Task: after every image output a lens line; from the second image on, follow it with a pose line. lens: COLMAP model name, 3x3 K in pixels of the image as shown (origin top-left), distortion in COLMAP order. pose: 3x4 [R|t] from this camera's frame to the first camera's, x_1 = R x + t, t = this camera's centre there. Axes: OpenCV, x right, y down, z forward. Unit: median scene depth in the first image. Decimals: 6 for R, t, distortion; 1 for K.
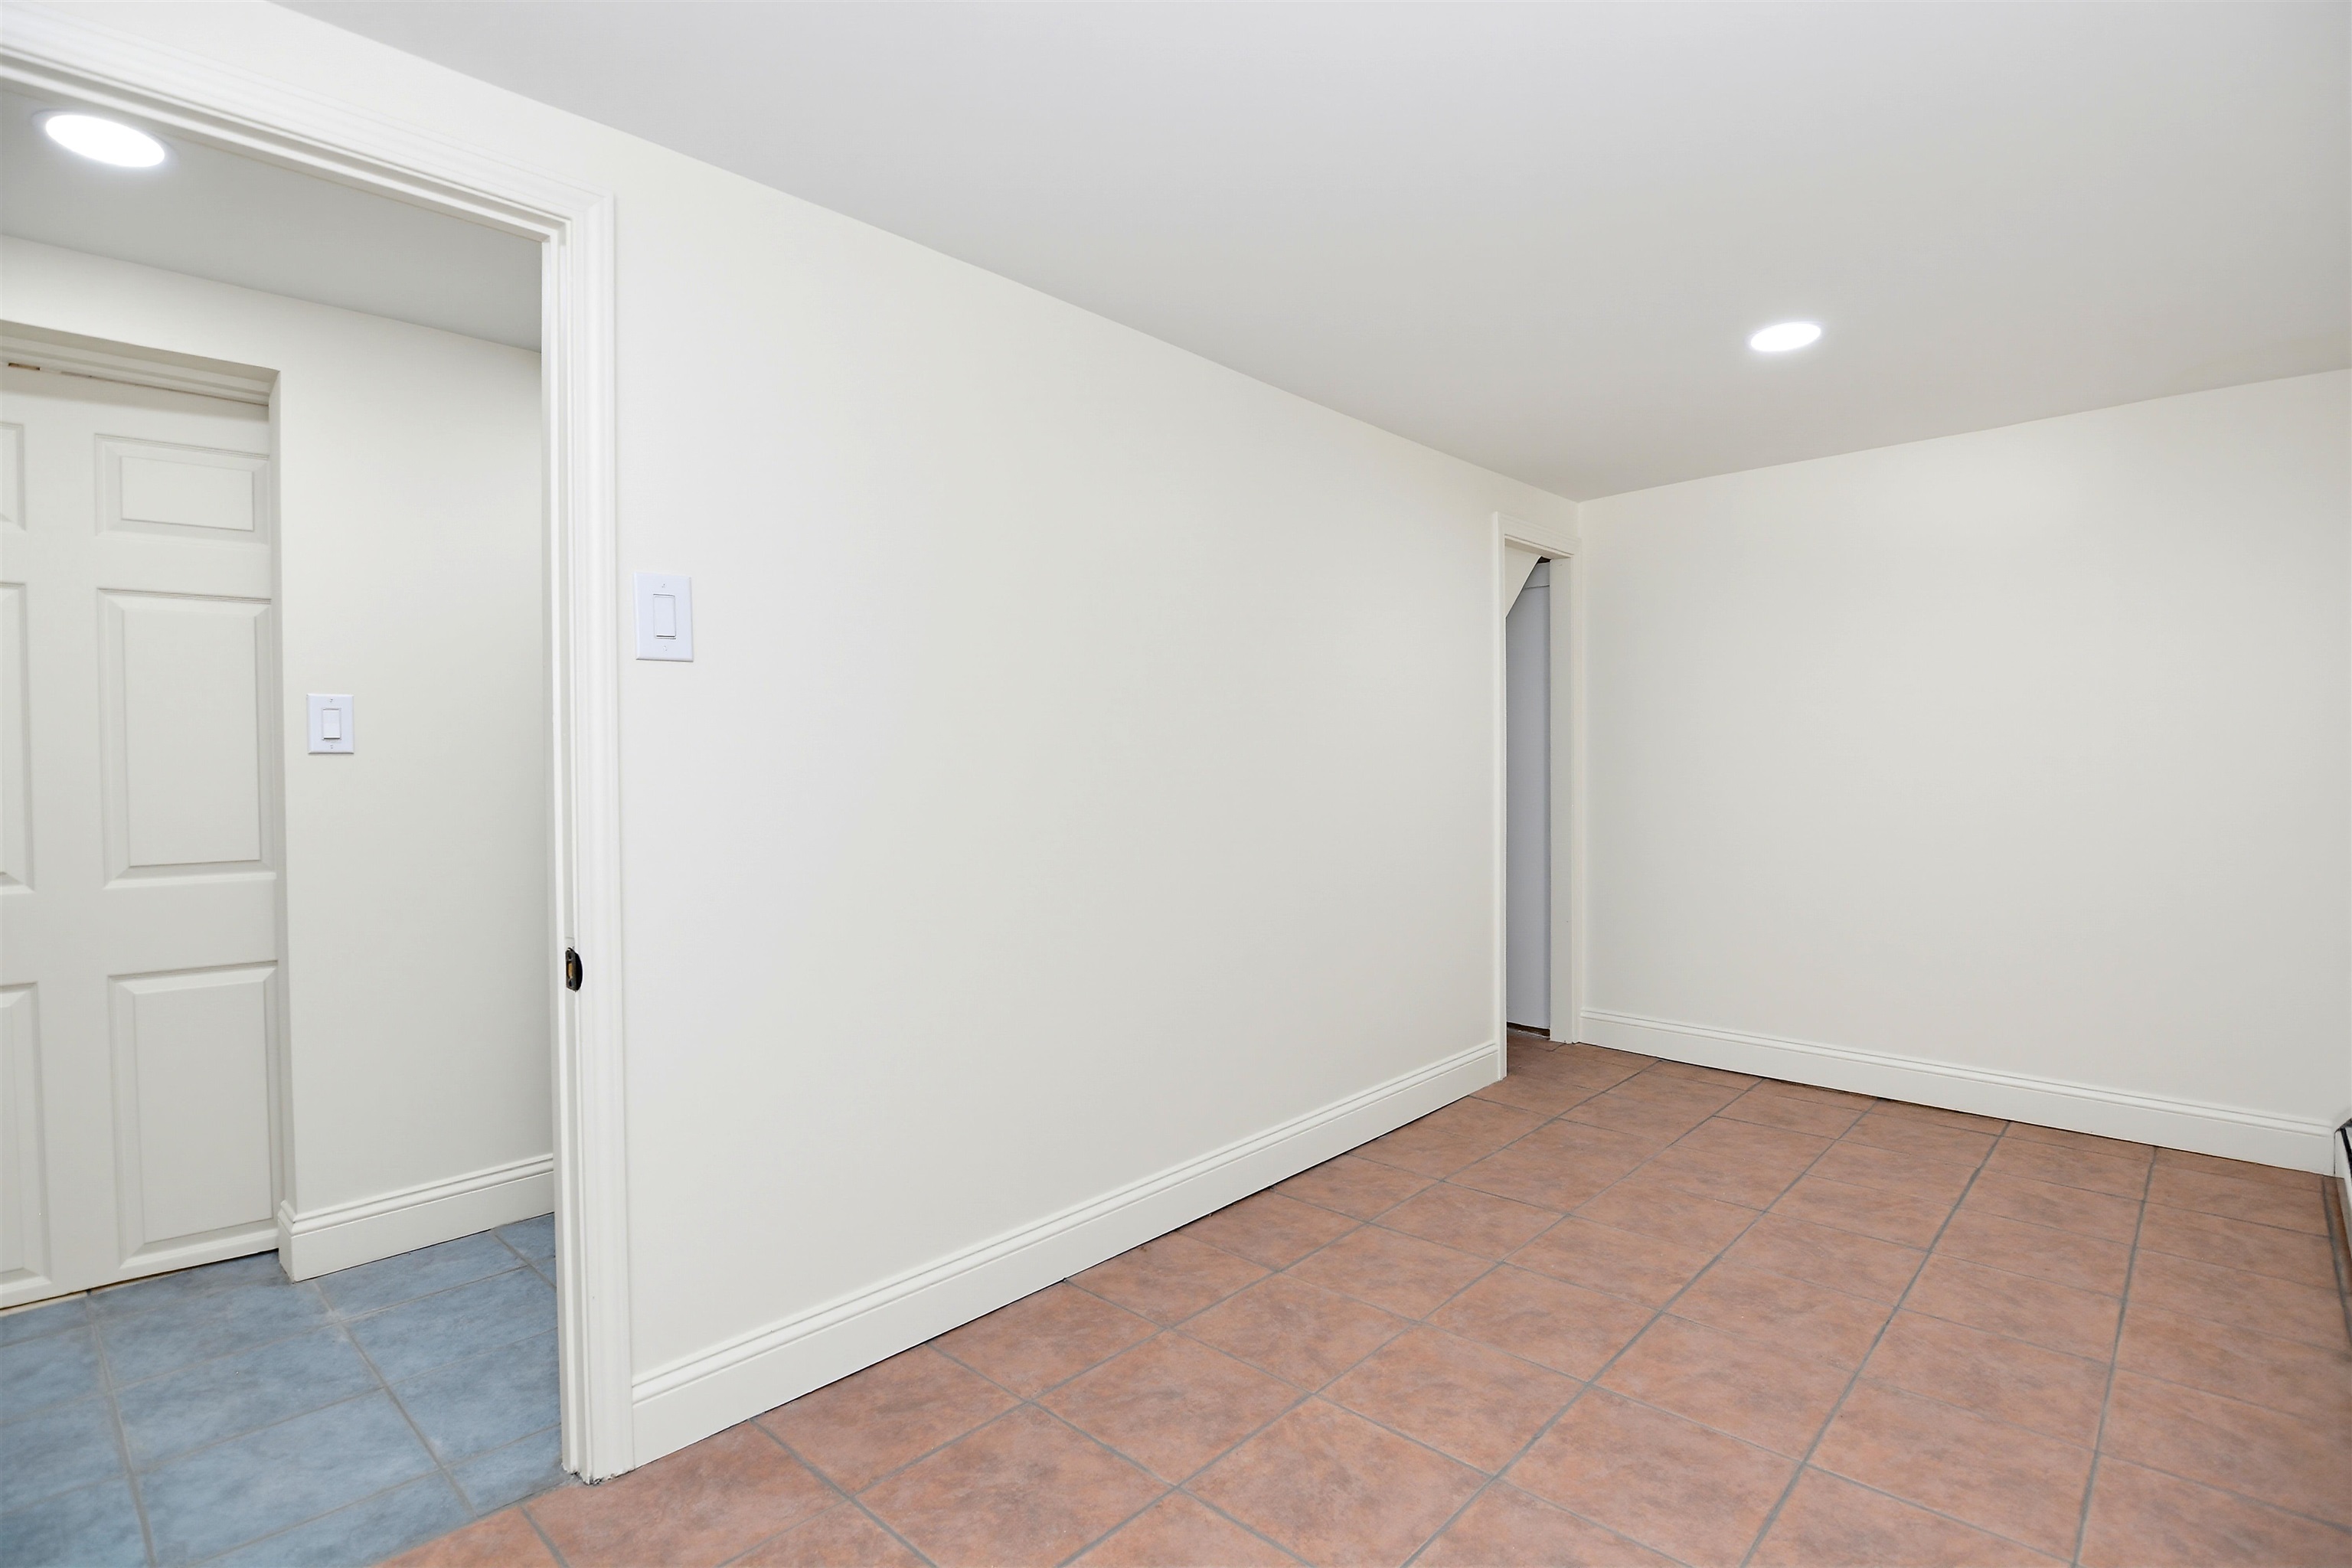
lens RADIAL K [[1137.5, 0, 1182.7], [0, 1137.5, 778.6], [0, 0, 1]] dist [-0.014170, 0.000298]
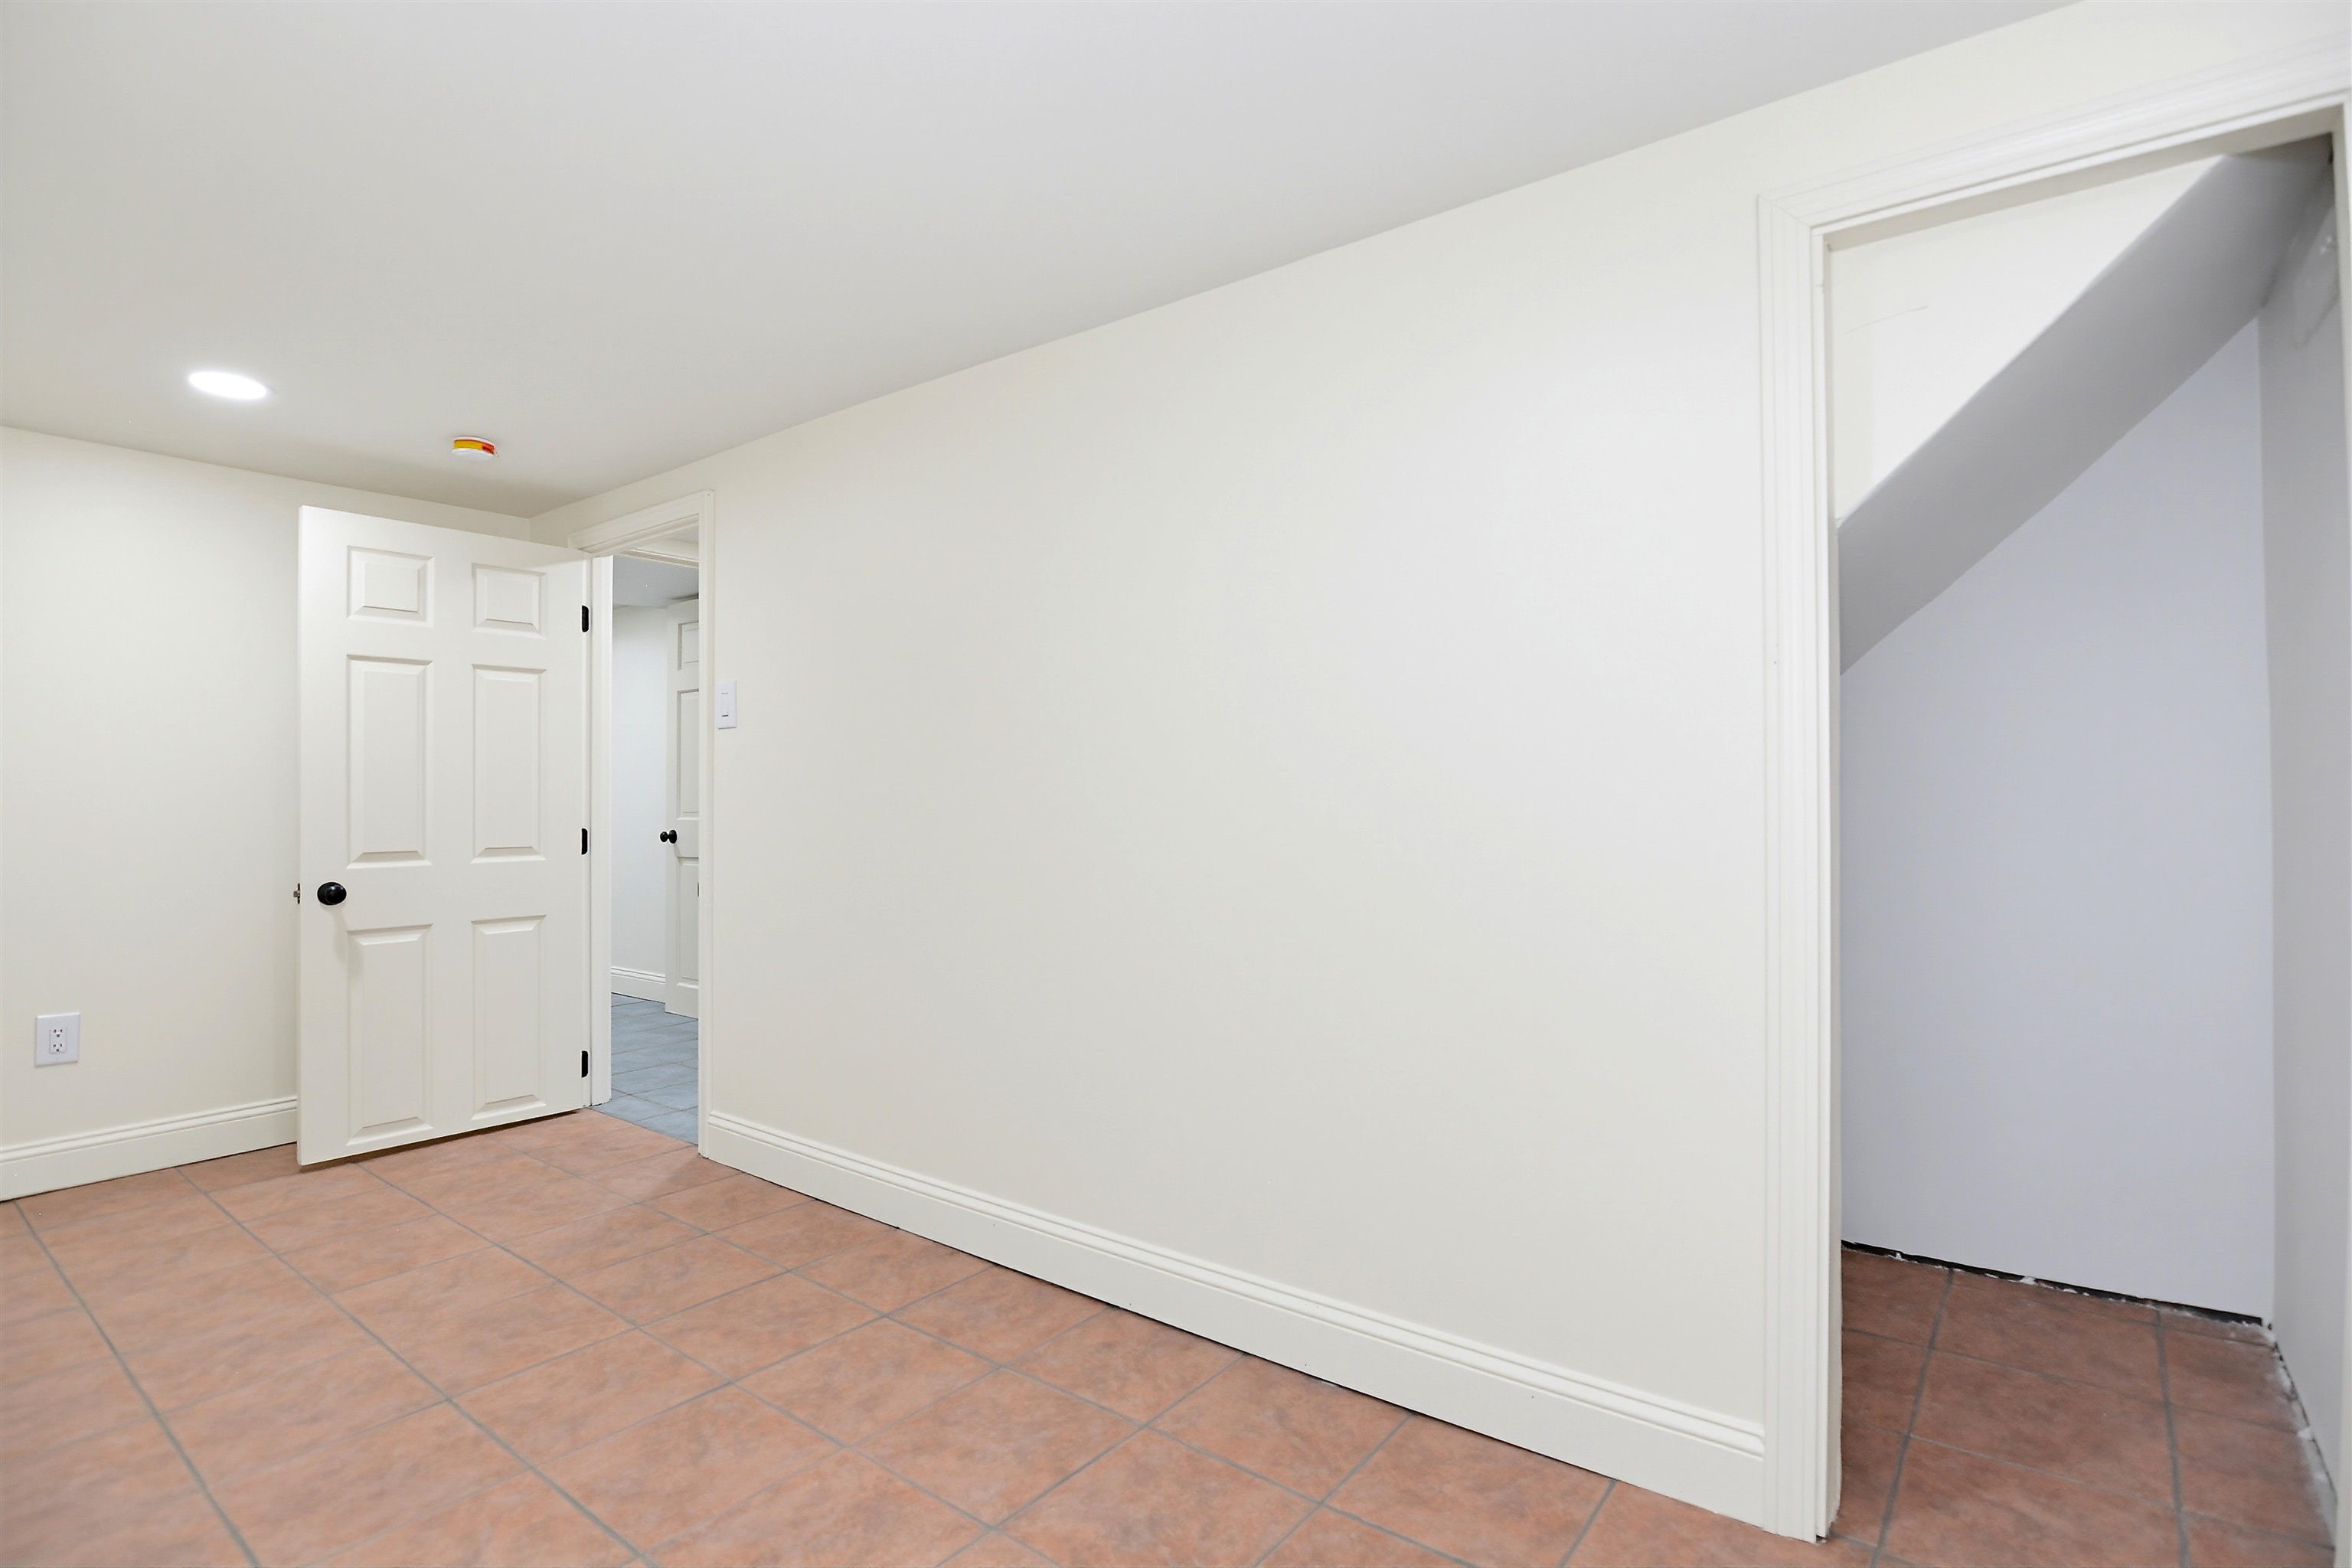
lens RADIAL K [[1137.5, 0, 1181.8], [0, 1137.5, 783.7], [0, 0, 1]] dist [-0.014170, 0.000298]
pose [[0.089199, 0.002401, -0.996011, 1.169757], [-0.008666, 0.999961, 0.001635, -0.020445], [0.995976, 0.008485, 0.089216, 1.281563]]
